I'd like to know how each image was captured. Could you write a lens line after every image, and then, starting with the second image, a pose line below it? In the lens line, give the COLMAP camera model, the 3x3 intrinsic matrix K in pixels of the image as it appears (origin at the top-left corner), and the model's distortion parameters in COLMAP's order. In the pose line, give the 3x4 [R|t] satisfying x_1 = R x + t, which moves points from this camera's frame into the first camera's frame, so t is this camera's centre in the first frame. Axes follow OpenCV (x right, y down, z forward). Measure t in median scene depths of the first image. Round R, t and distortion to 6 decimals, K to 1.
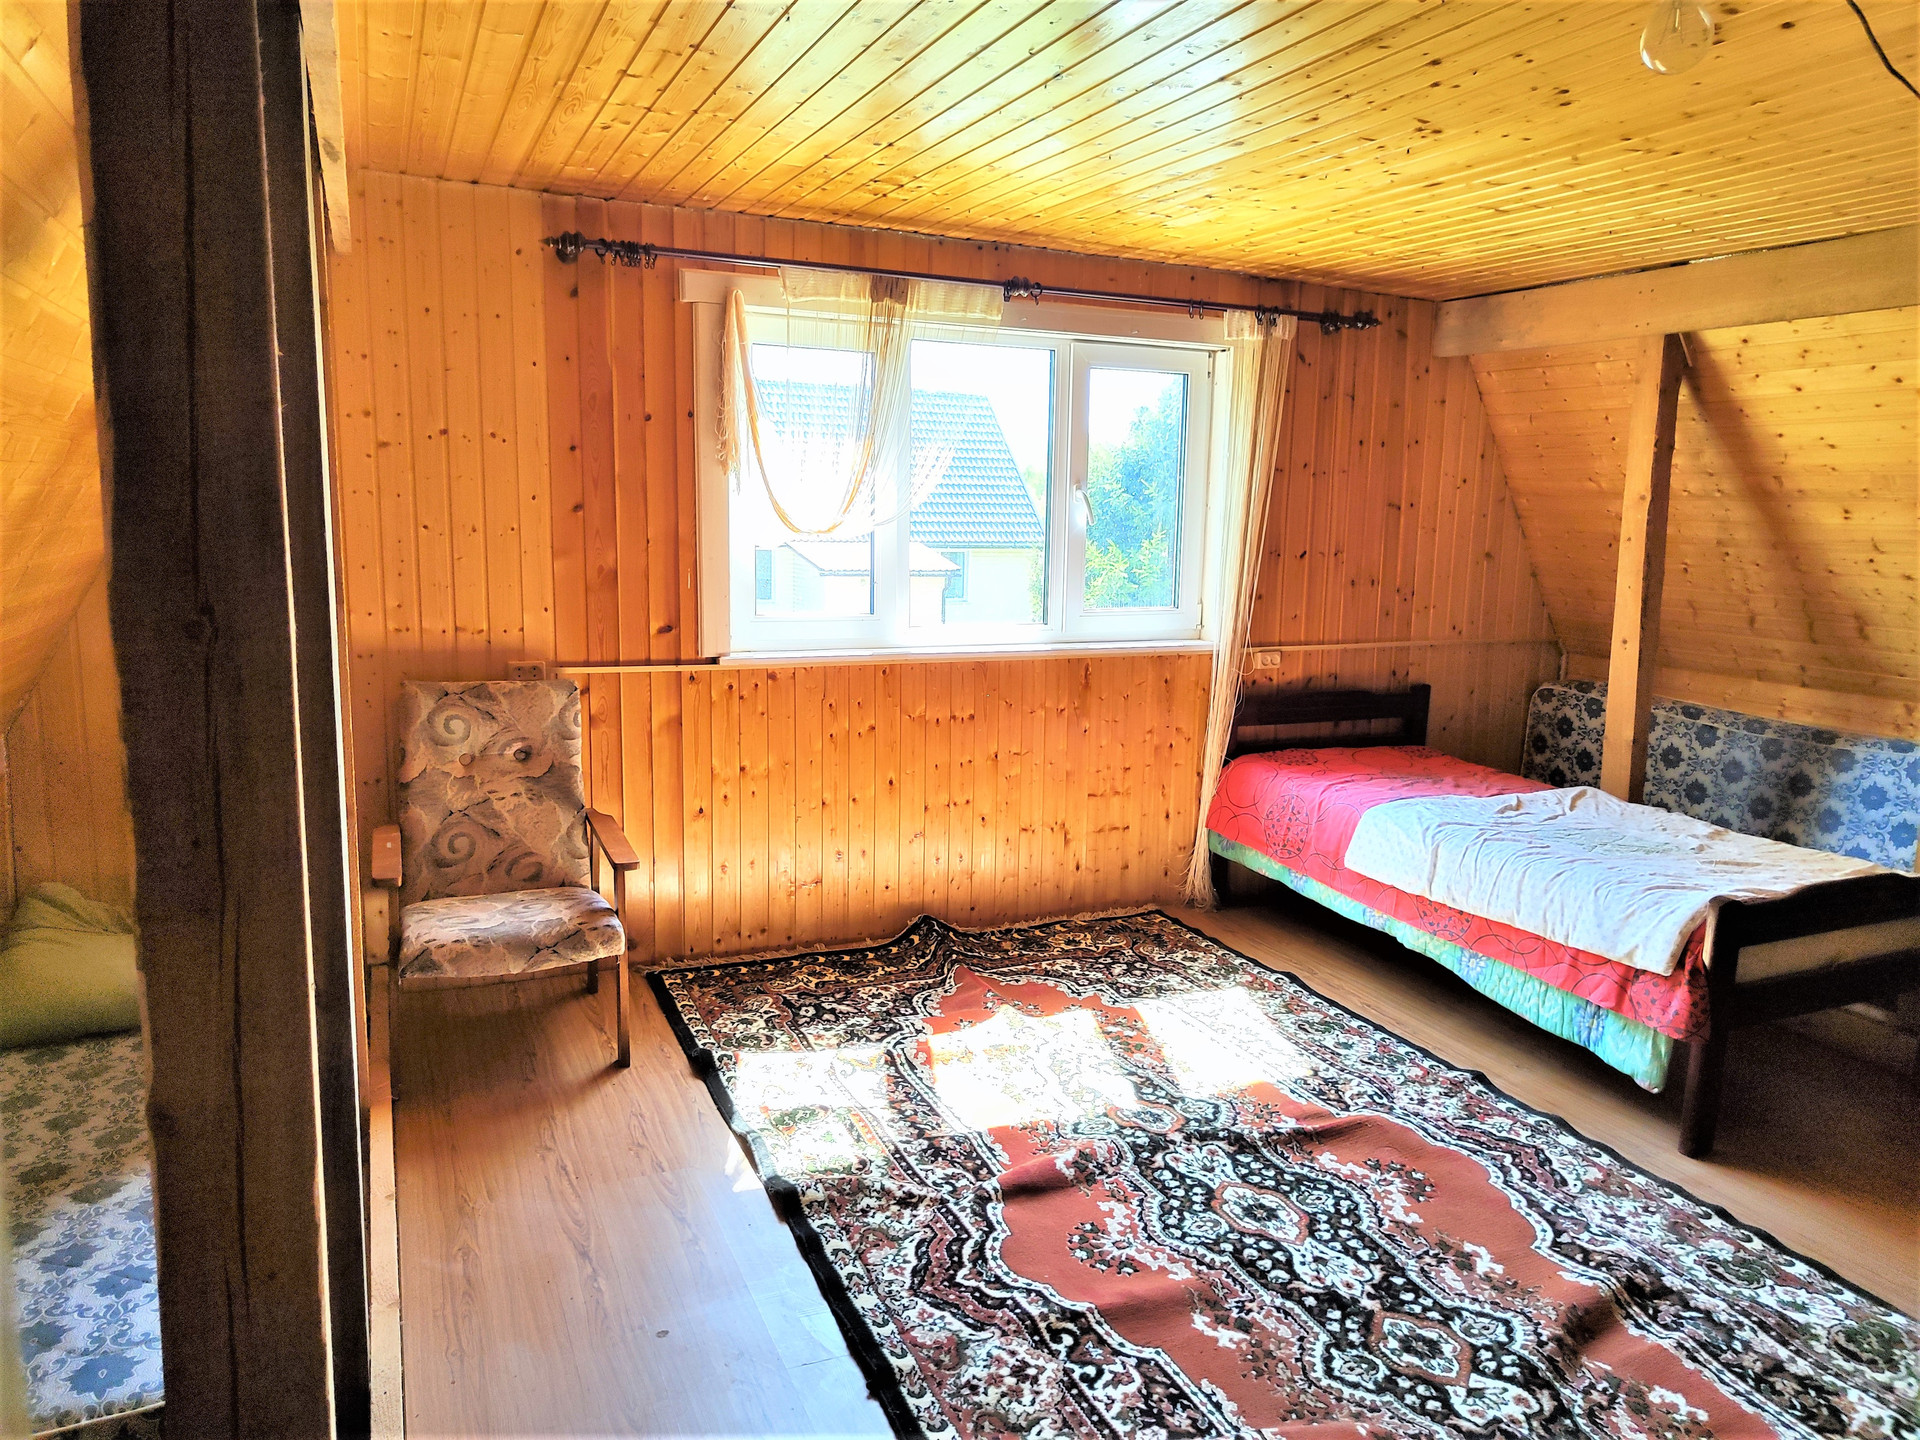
lens RADIAL K [[1309.6, 0, 975.1], [0, 1309.6, 716.1], [0, 0, 1]] dist [0.013425, -0.004344]
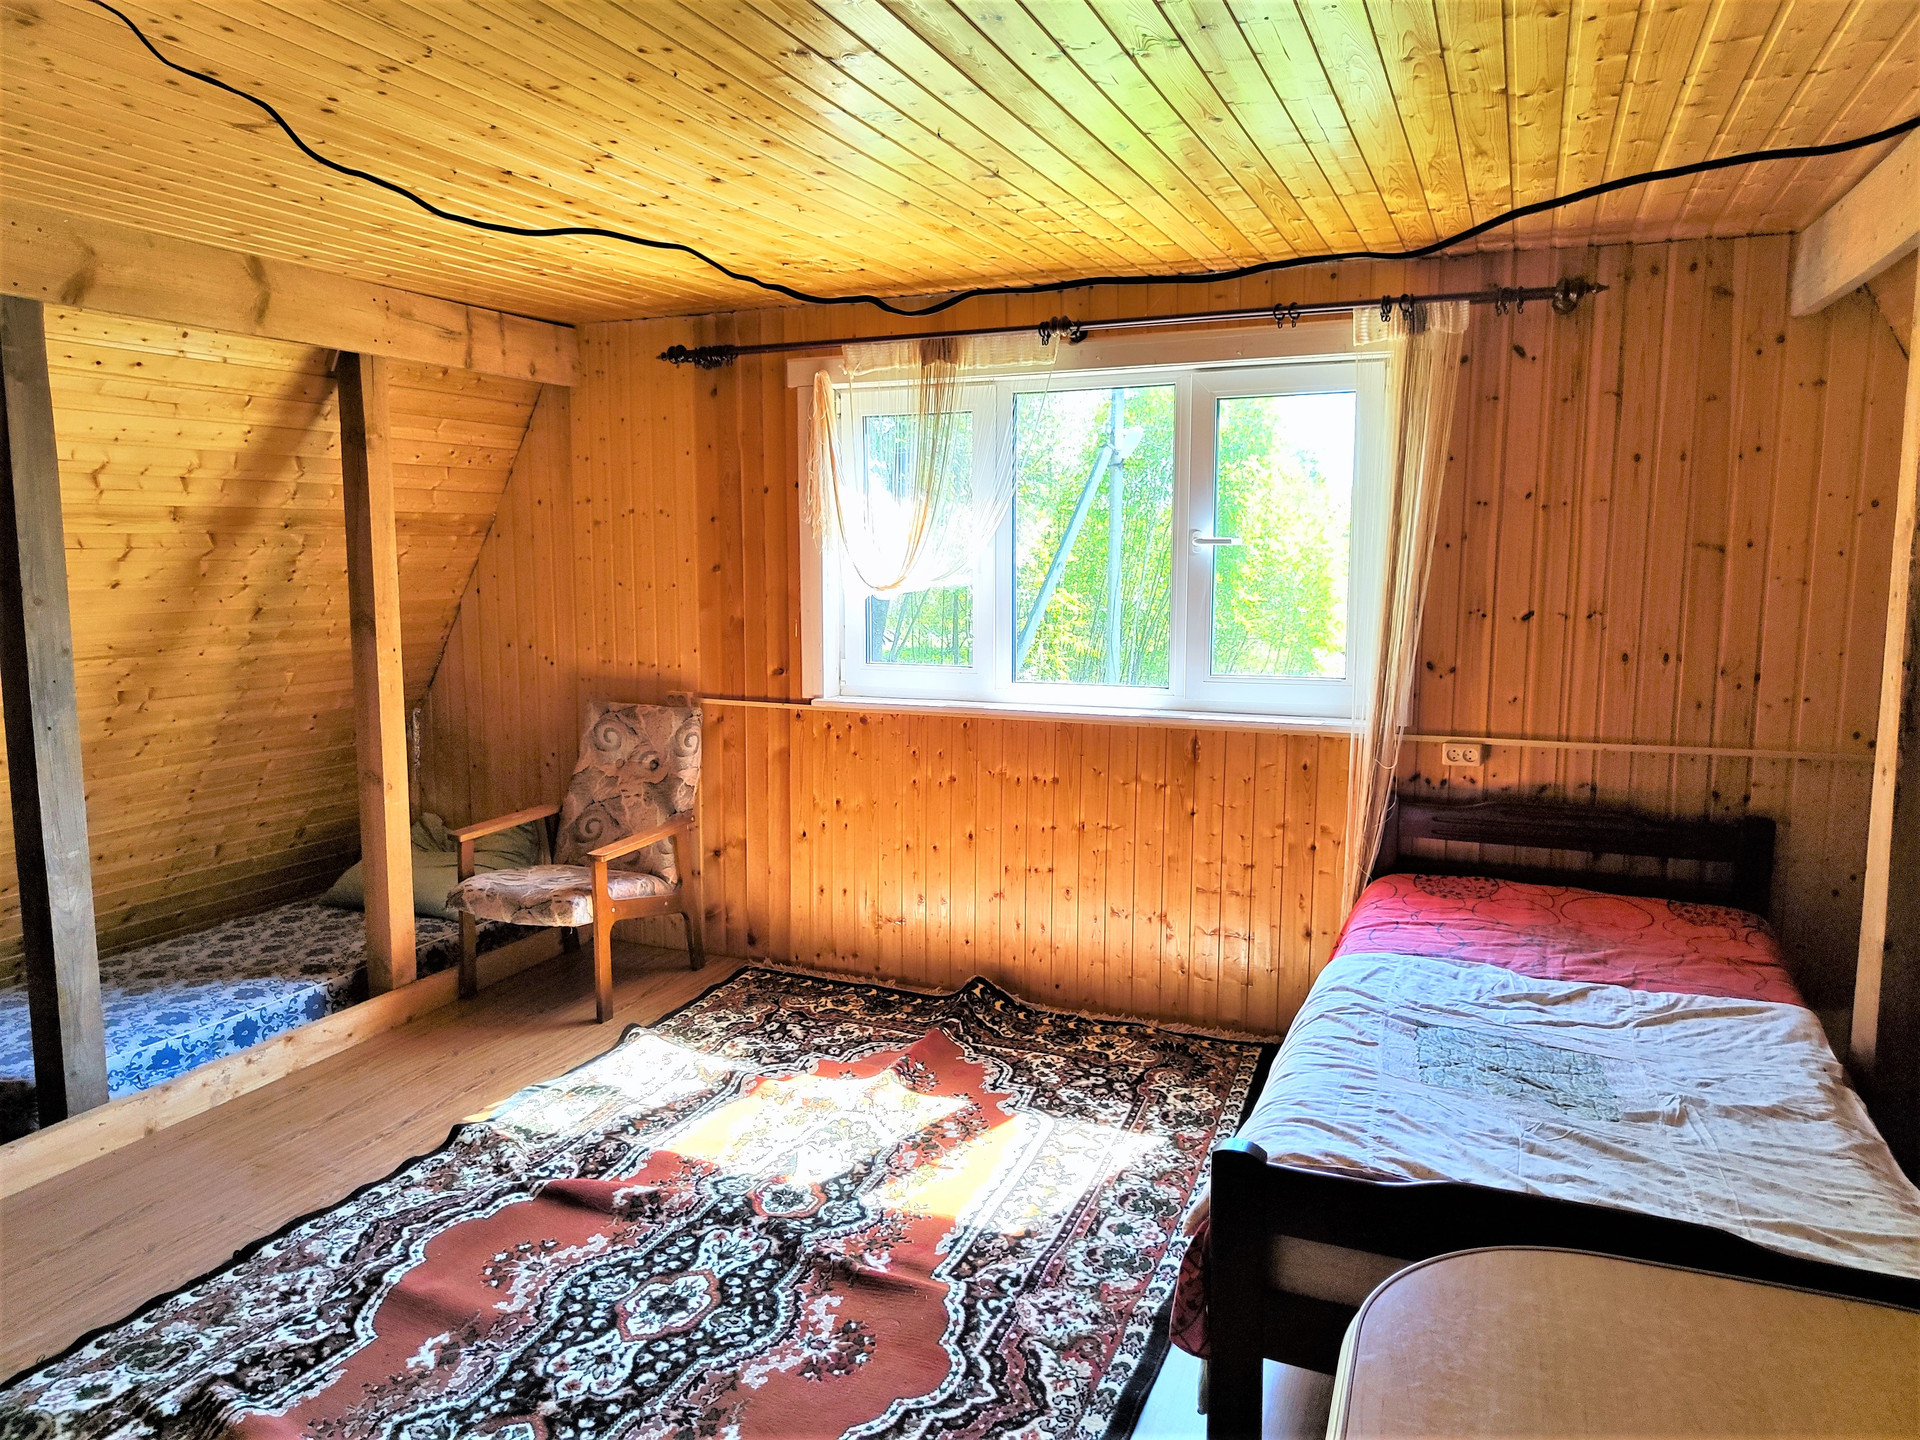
lens RADIAL K [[1309.6, 0, 952.8], [0, 1309.6, 713.7], [0, 0, 1]] dist [0.013425, -0.004344]
pose [[0.671614, 0.067658, -0.737805, 0.730872], [-0.101798, 0.994804, -0.001441, -0.044187], [0.733874, 0.076075, 0.675012, 0.346381]]
